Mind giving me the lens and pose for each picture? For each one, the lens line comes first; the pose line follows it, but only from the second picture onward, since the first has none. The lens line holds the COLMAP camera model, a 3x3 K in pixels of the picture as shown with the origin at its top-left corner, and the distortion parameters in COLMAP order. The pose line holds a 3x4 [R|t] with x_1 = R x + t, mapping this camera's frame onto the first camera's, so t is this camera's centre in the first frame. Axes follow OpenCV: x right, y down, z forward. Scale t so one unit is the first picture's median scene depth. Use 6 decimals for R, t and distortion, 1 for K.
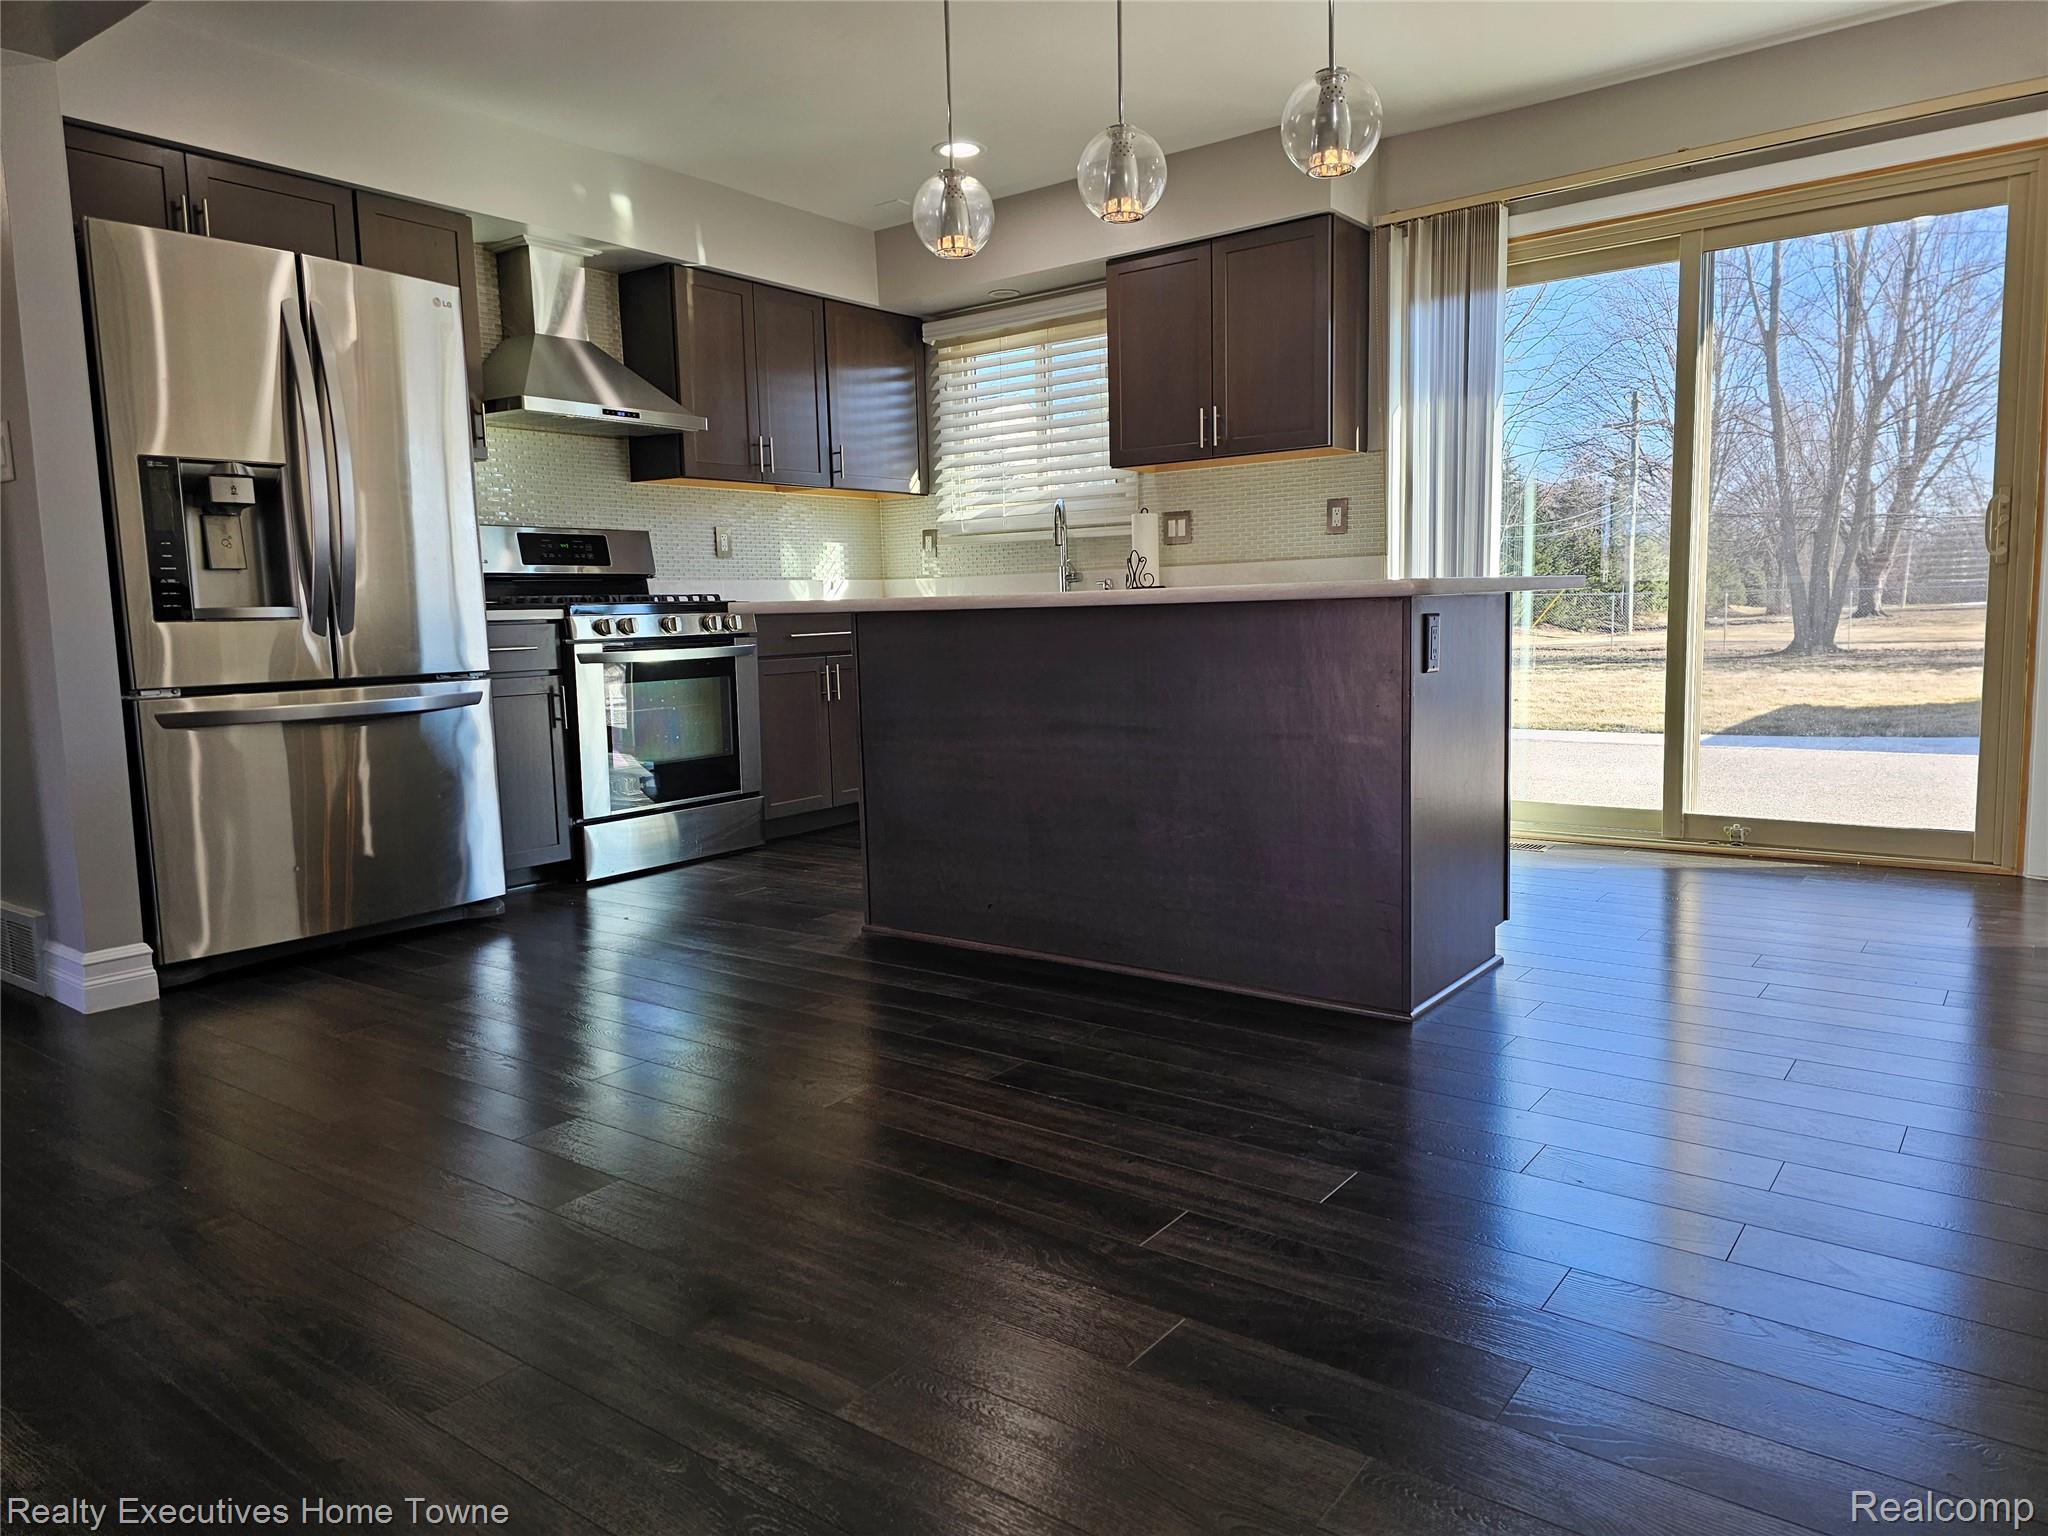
lens RADIAL K [[1381.5, 0, 1033.3], [0, 1381.5, 799.2], [0, 0, 1]] dist [0.069482, -0.065022]
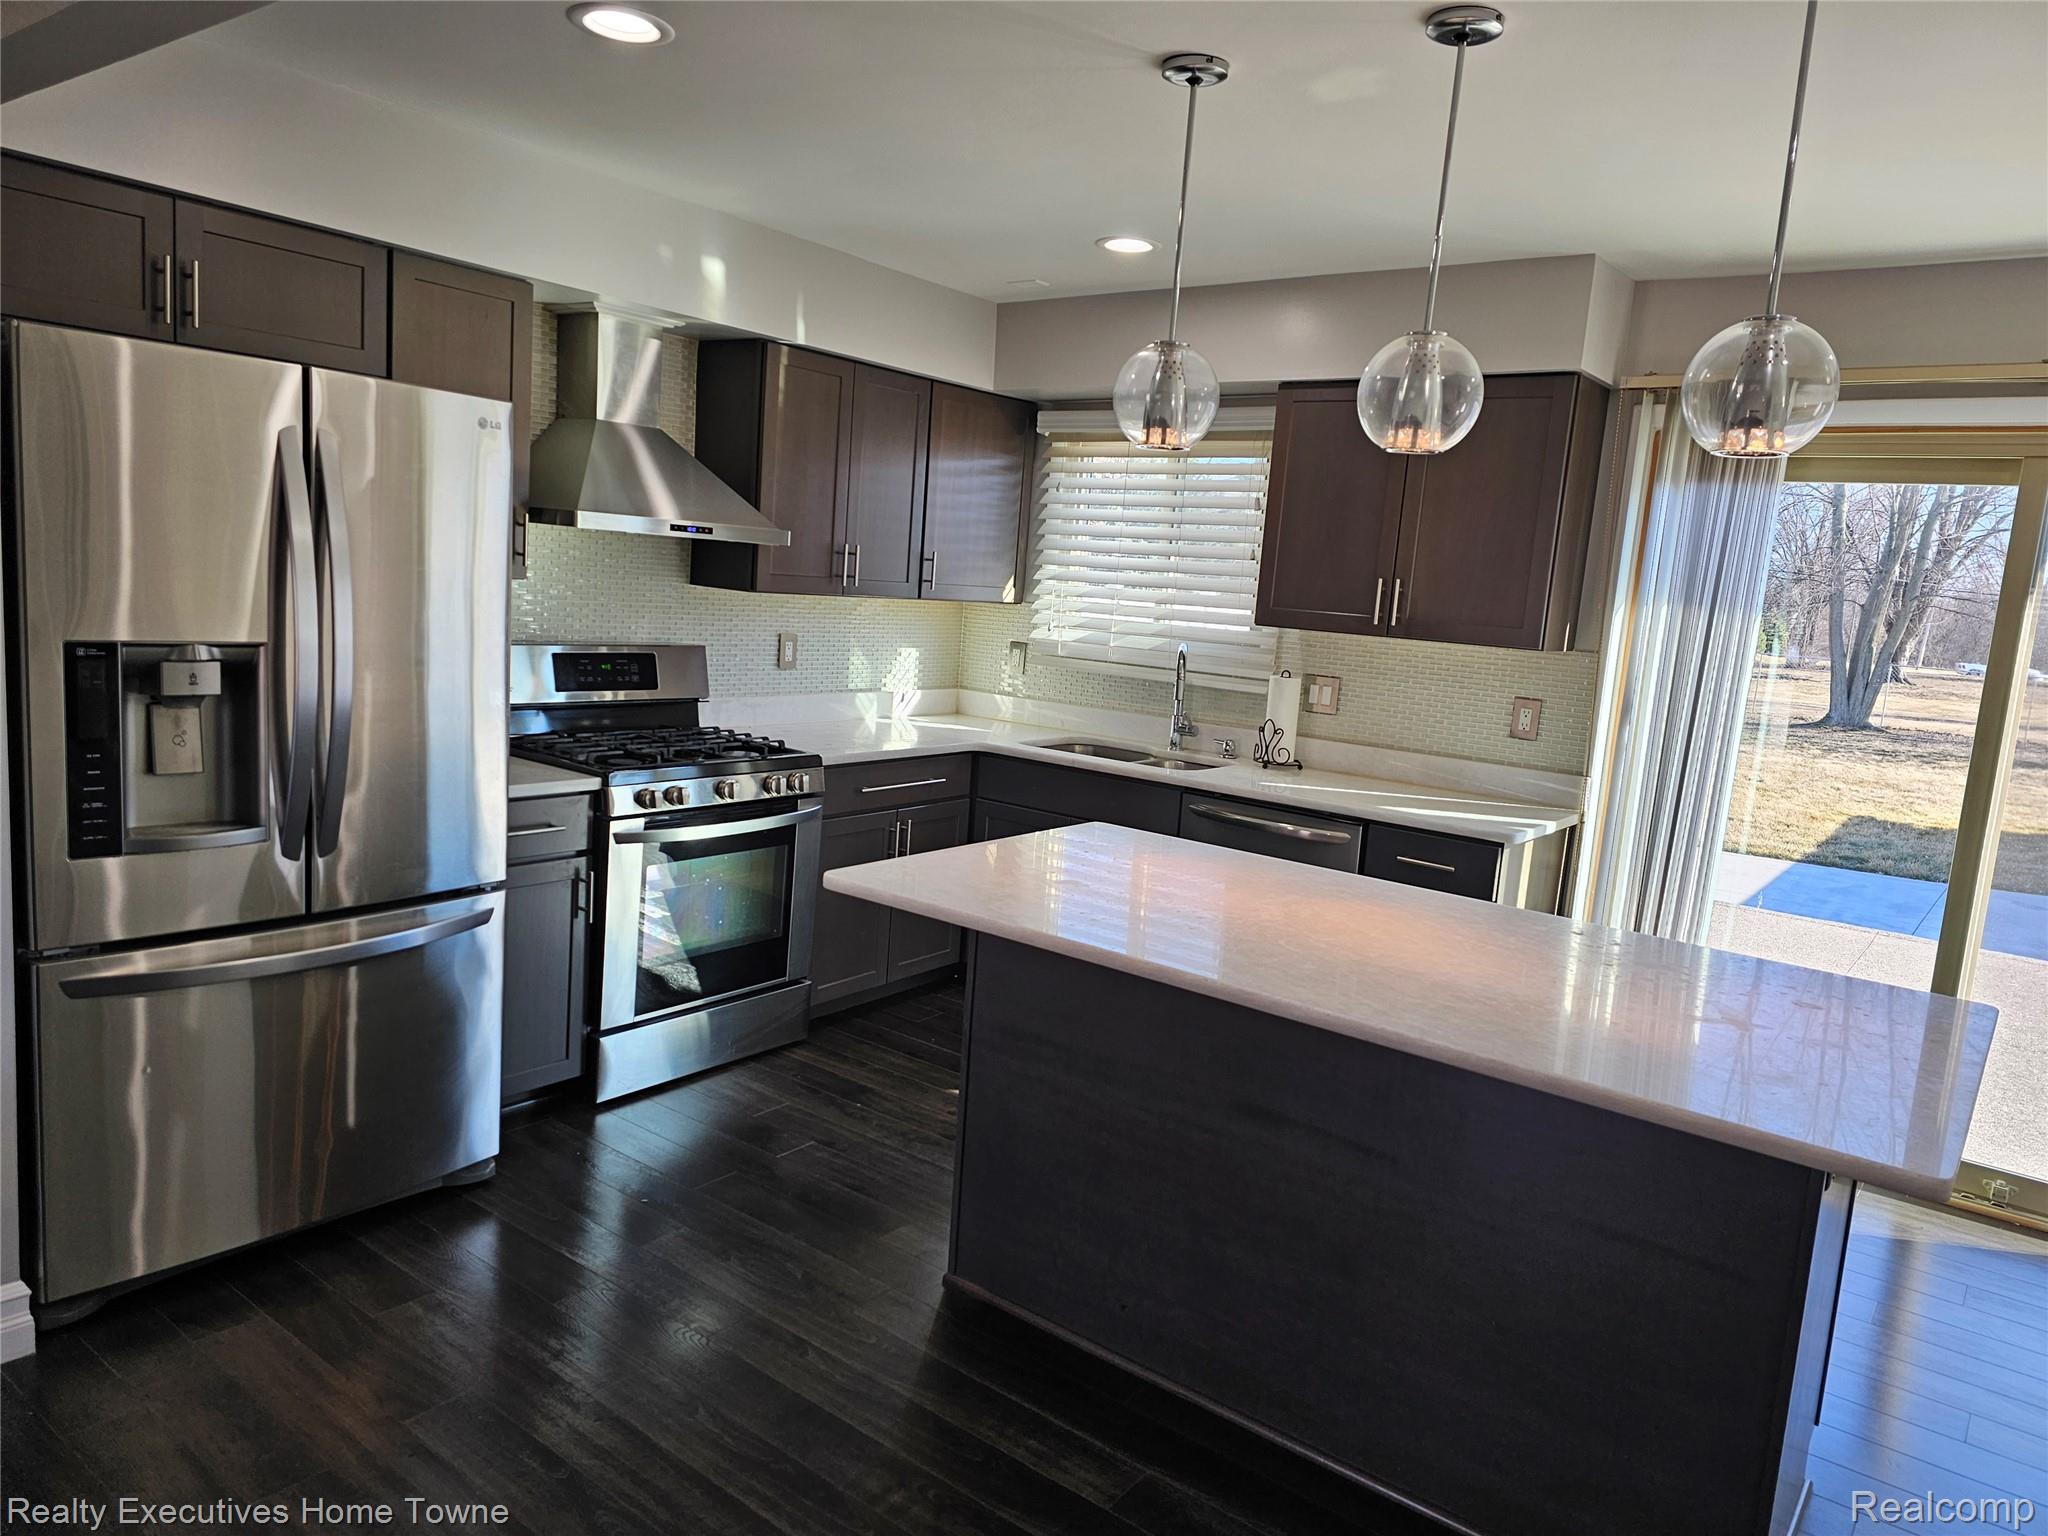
lens RADIAL K [[1364.3, 0, 1017.9], [0, 1364.3, 790.0], [0, 0, 1]] dist [0.072230, -0.065561]
pose [[0.995046, 0.099395, 0.002256, -0.088091], [-0.099420, 0.994707, 0.025958, -0.160540], [0.000336, -0.026053, 0.999661, 0.180026]]
